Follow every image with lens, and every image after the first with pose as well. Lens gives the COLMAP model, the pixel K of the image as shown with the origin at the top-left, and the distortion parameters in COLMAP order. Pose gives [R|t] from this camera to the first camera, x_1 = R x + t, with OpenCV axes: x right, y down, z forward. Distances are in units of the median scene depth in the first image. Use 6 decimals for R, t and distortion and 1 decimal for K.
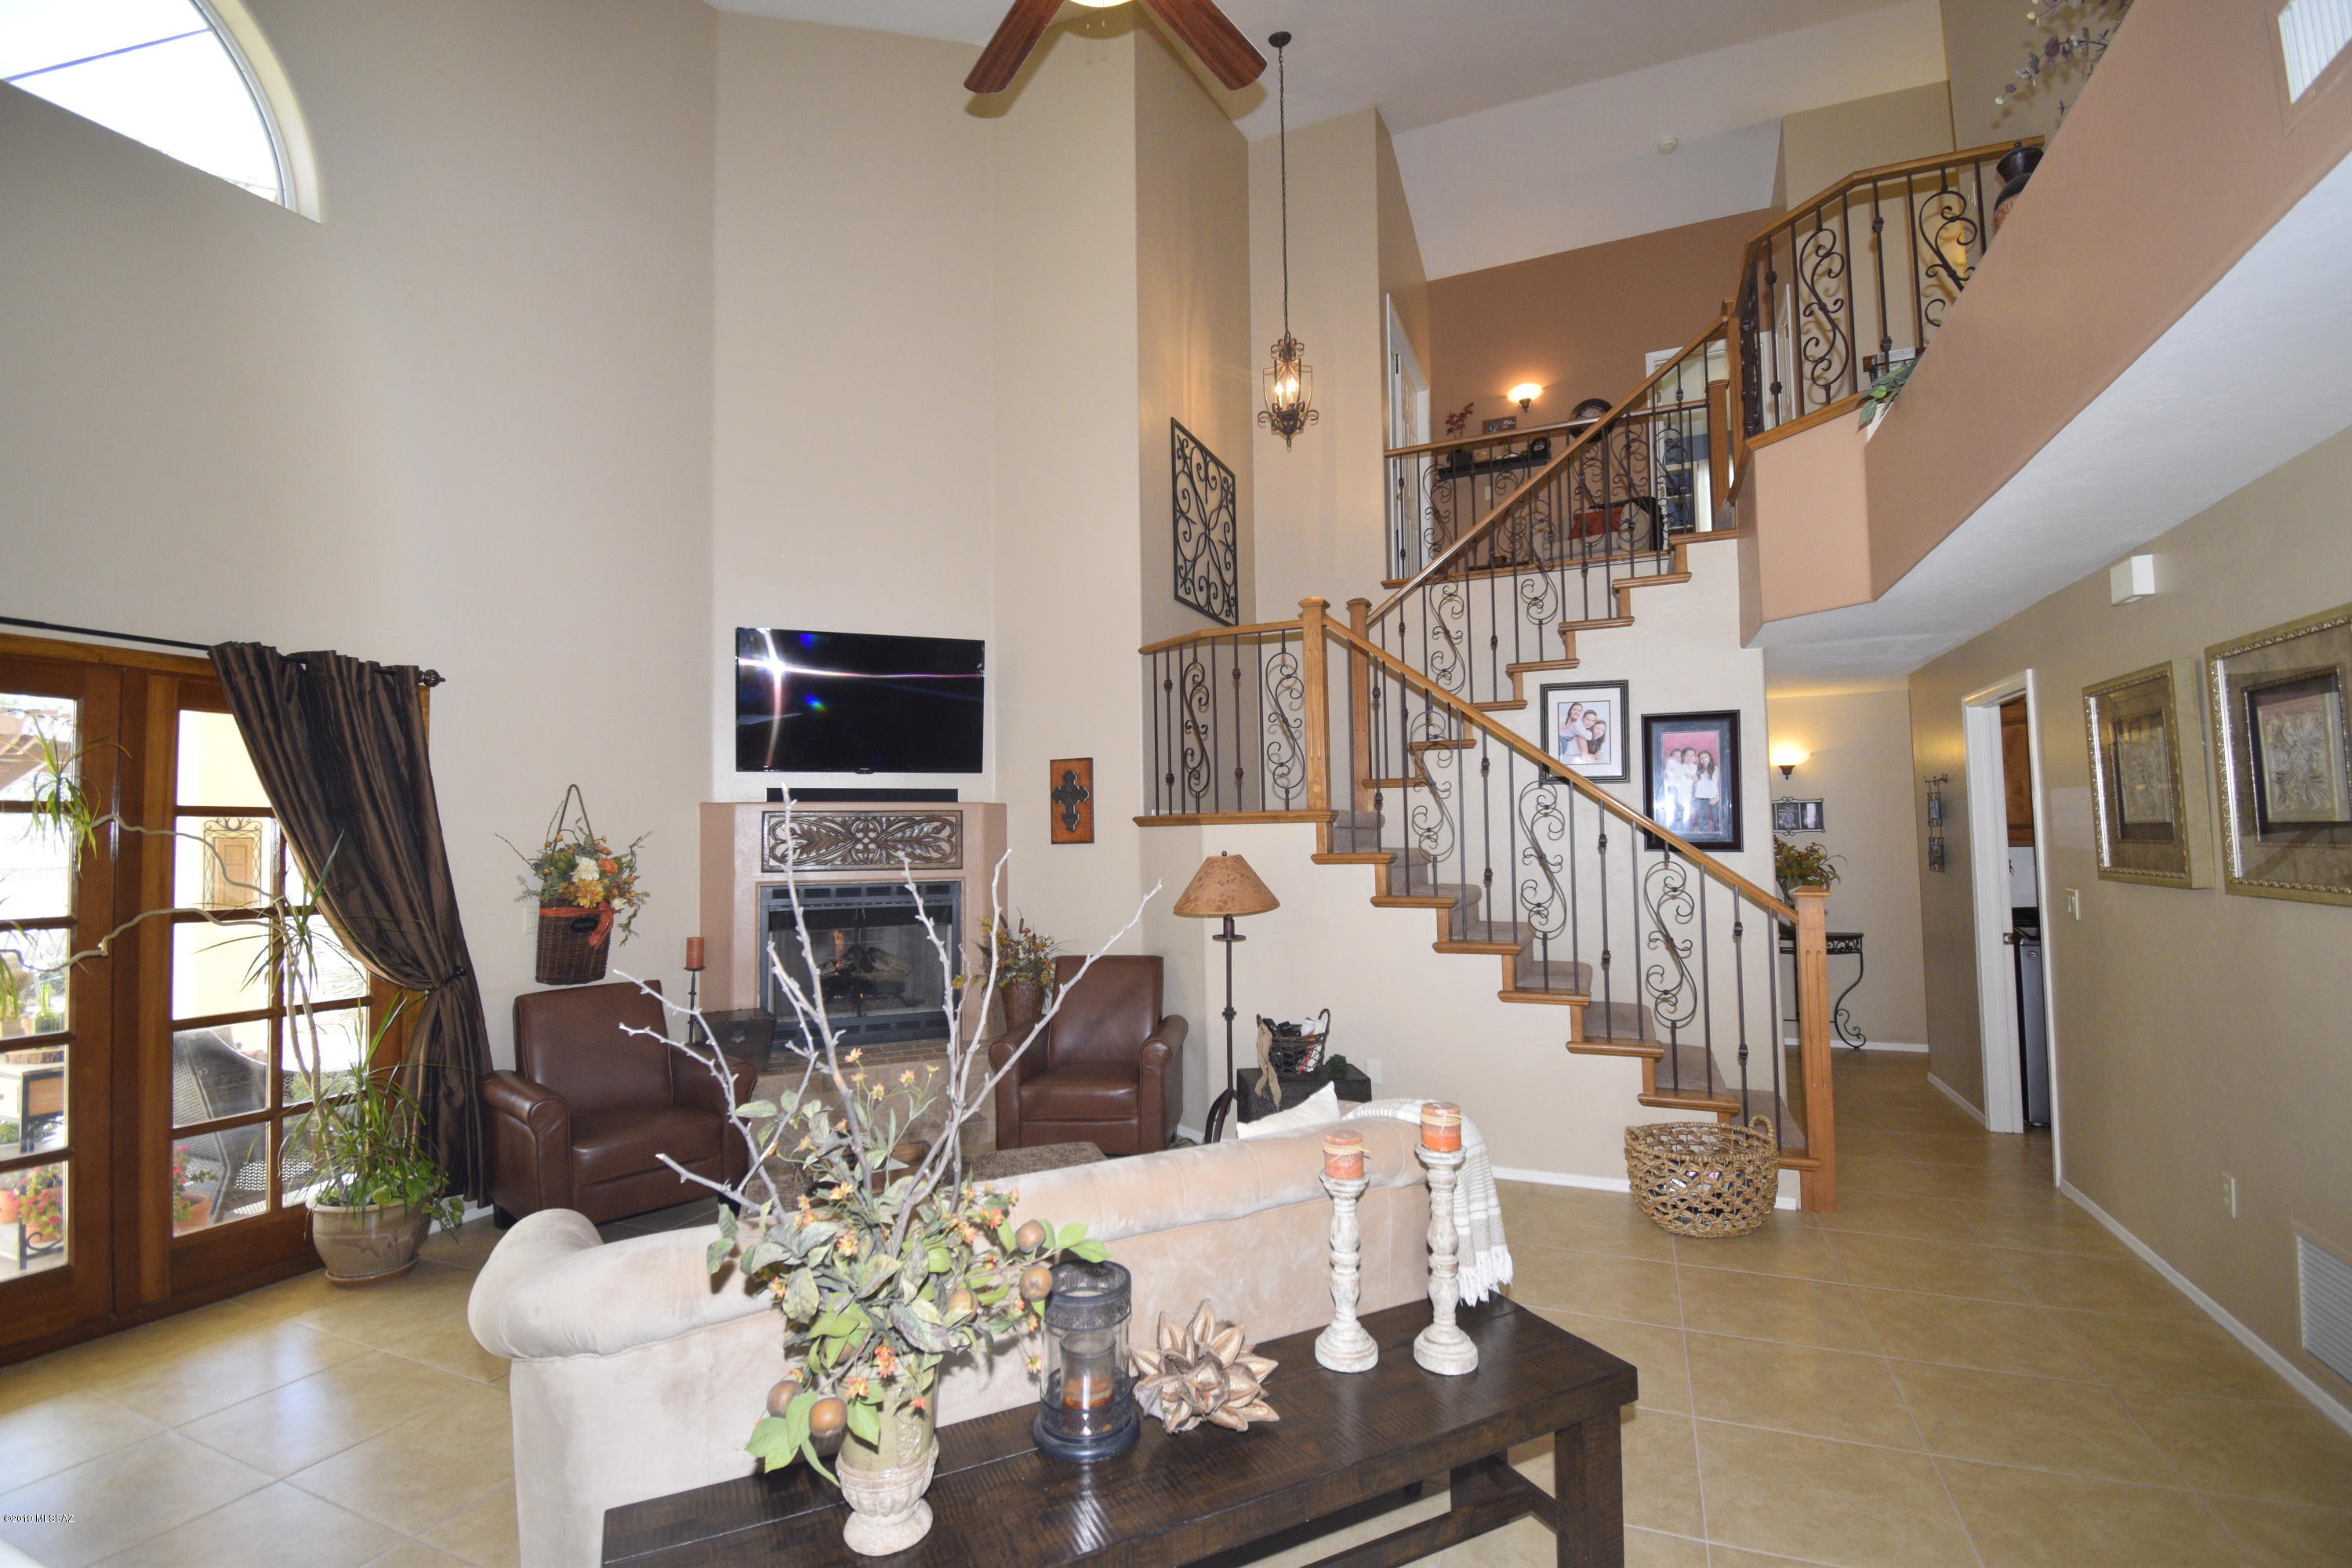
lens RADIAL K [[1040.9, 0, 1177.6], [0, 1040.9, 793.8], [0, 0, 1]] dist [-0.002916, -0.009633]
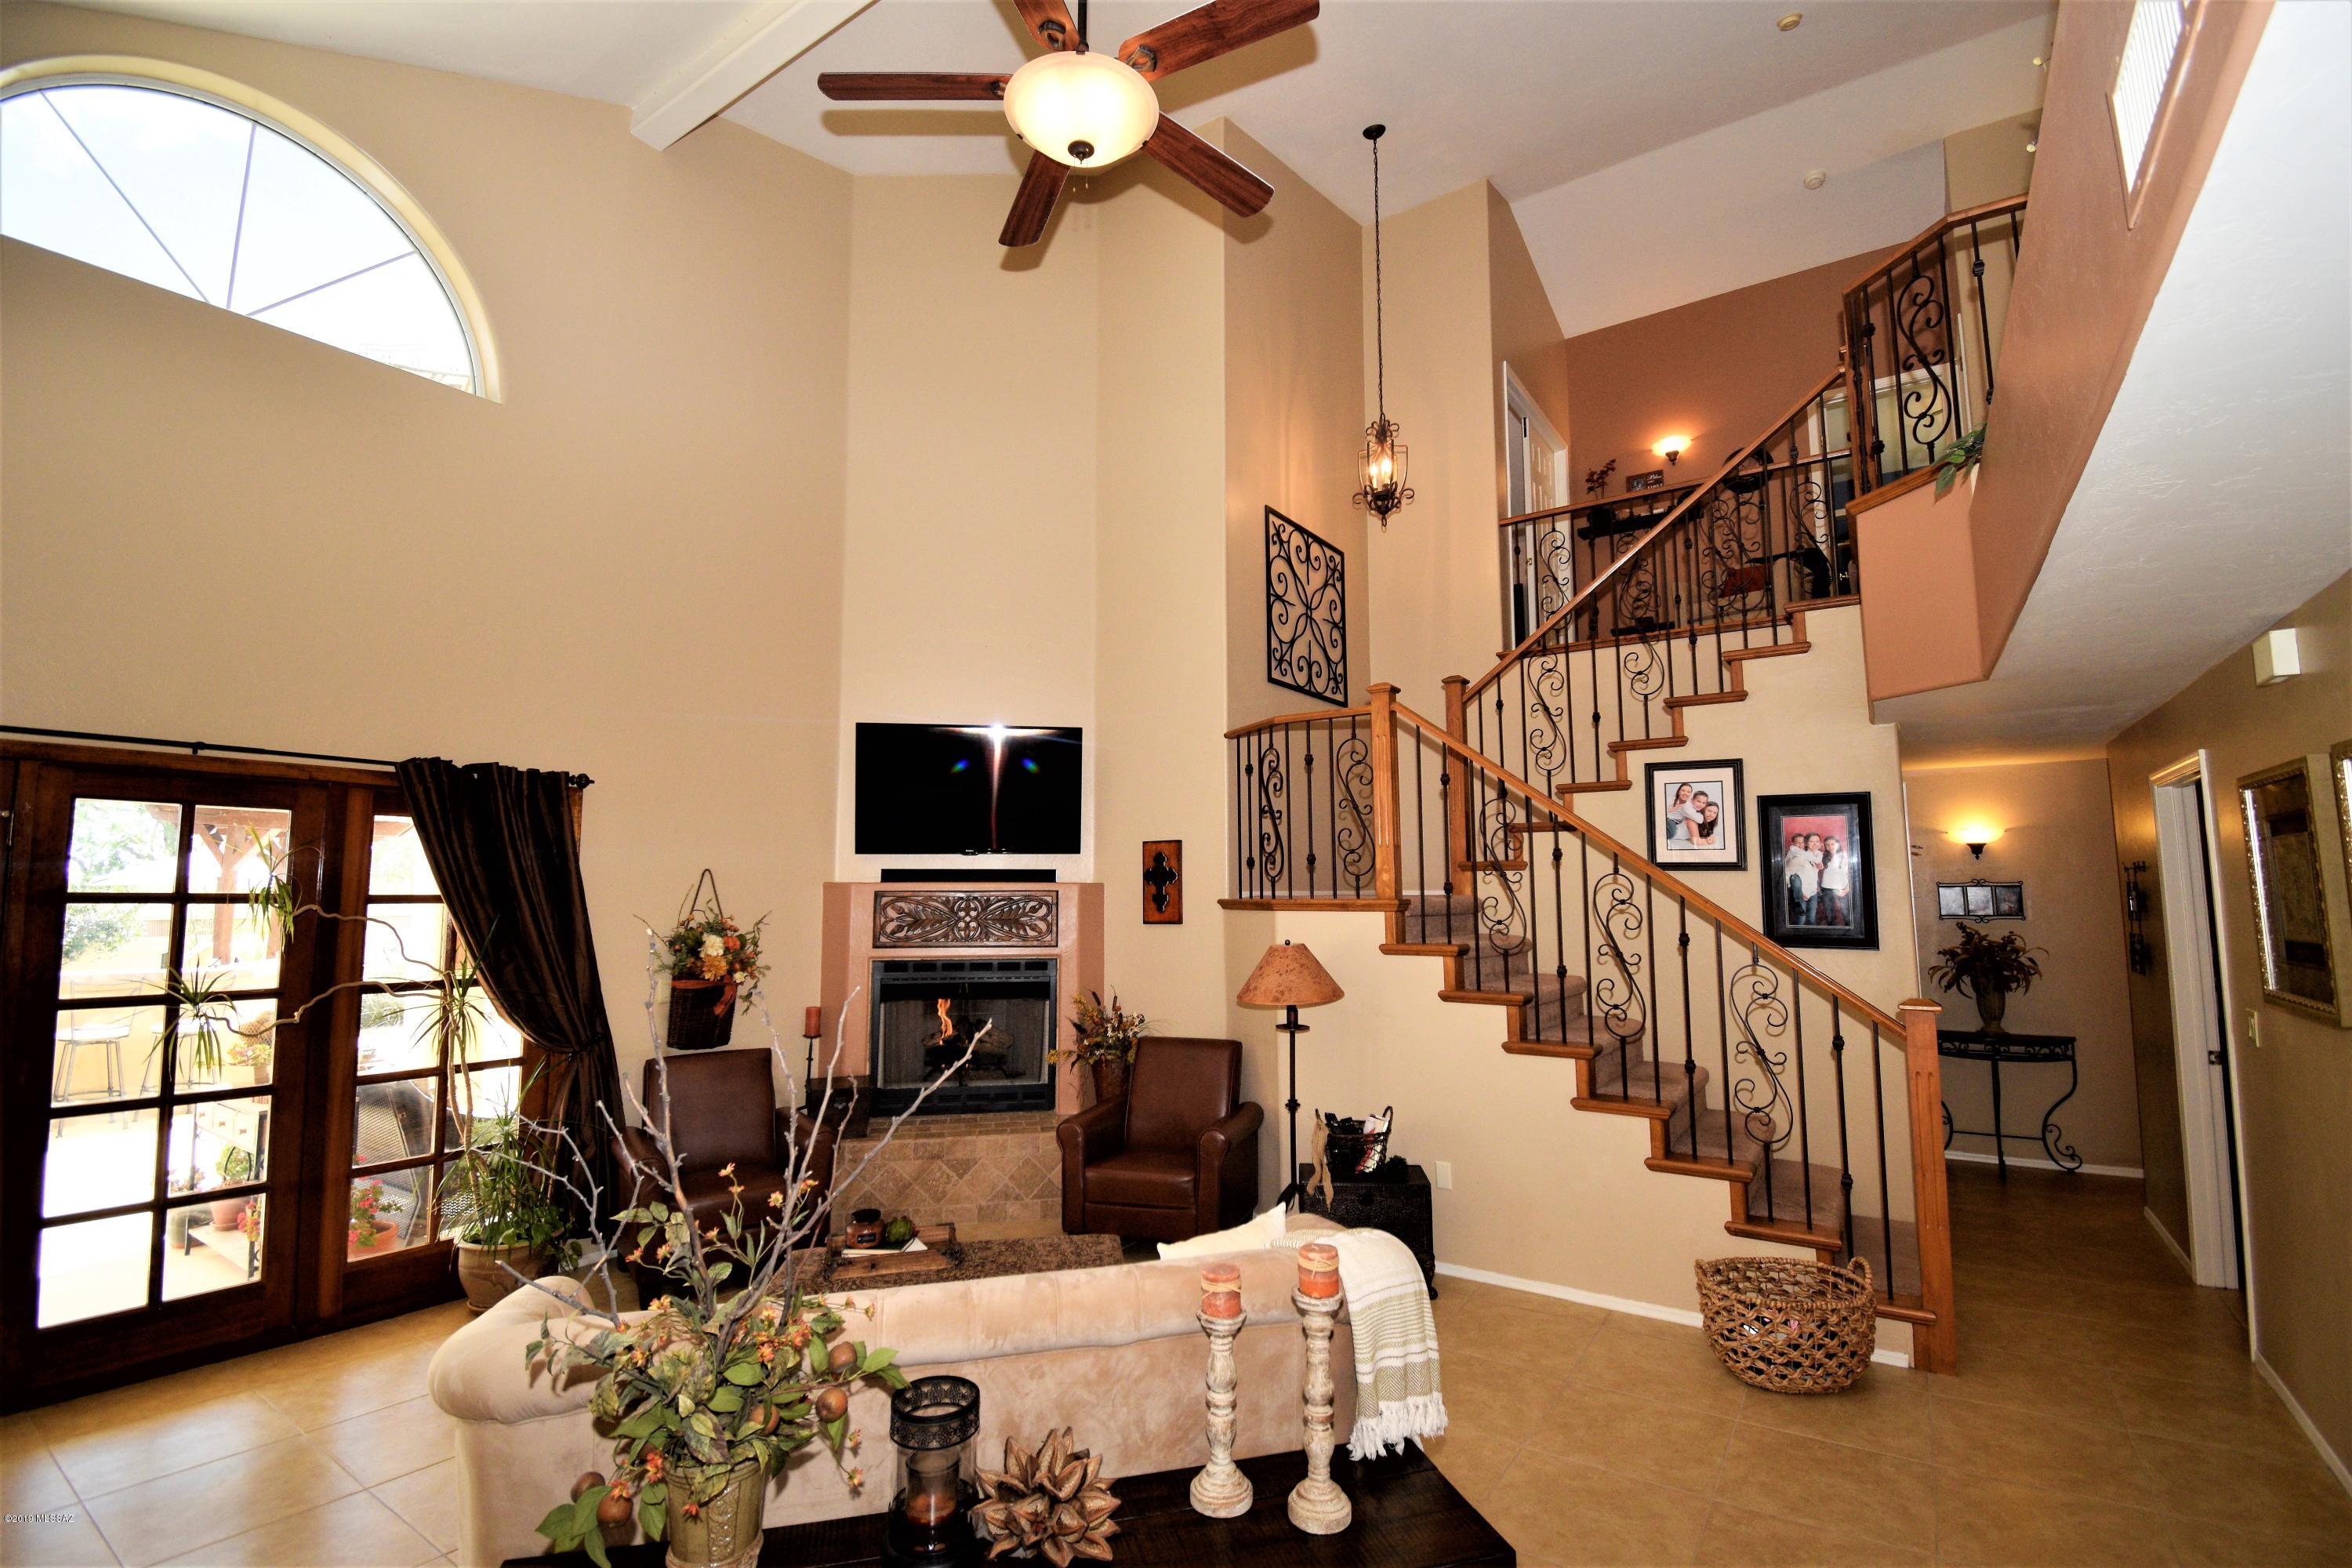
lens RADIAL K [[1040.9, 0, 1175.8], [0, 1040.9, 791.6], [0, 0, 1]] dist [-0.002916, -0.009633]
pose [[0.980858, -0.007809, -0.194567, 0.142678], [-0.002594, 0.998583, -0.053156, -0.035730], [0.194706, 0.052643, 0.979448, -0.005372]]
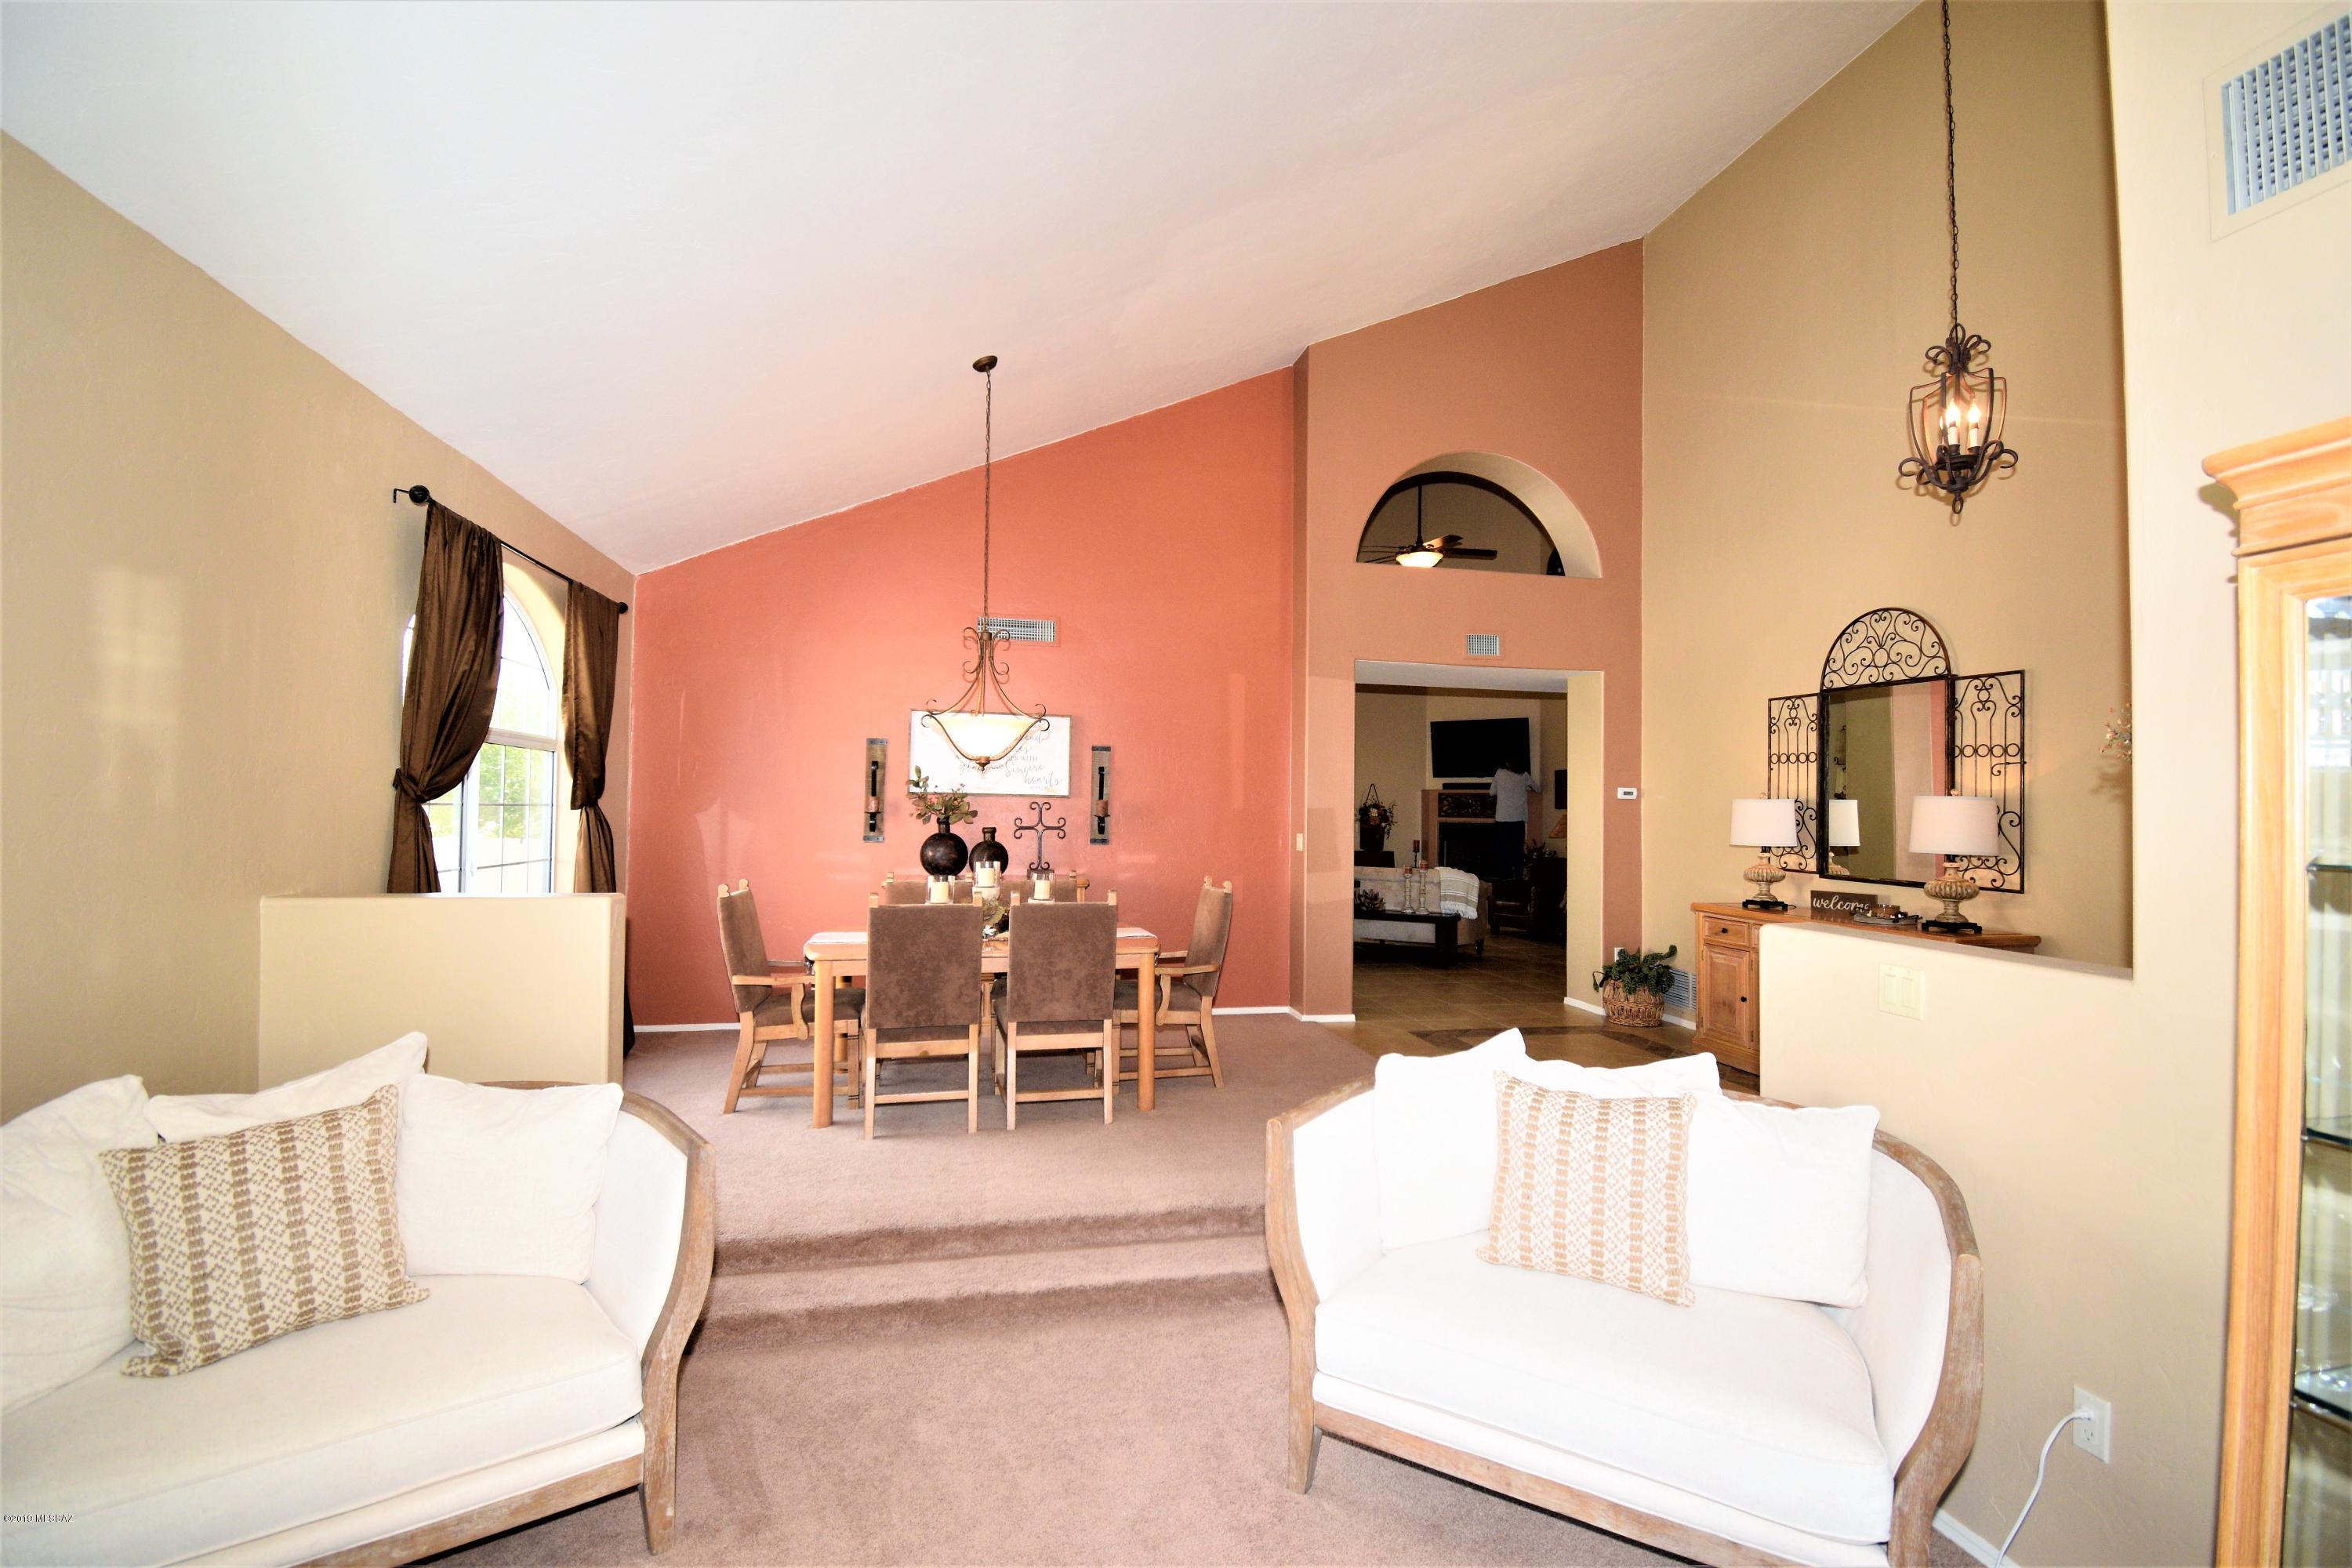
lens RADIAL K [[1040.9, 0, 1172.8], [0, 1040.9, 783.2], [0, 0, 1]] dist [-0.002916, -0.009633]
pose [[0.585825, 0.011352, -0.810358, 1.580944], [0.018213, 0.999465, 0.027167, -0.108050], [0.810233, -0.030674, 0.585305, -1.269596]]
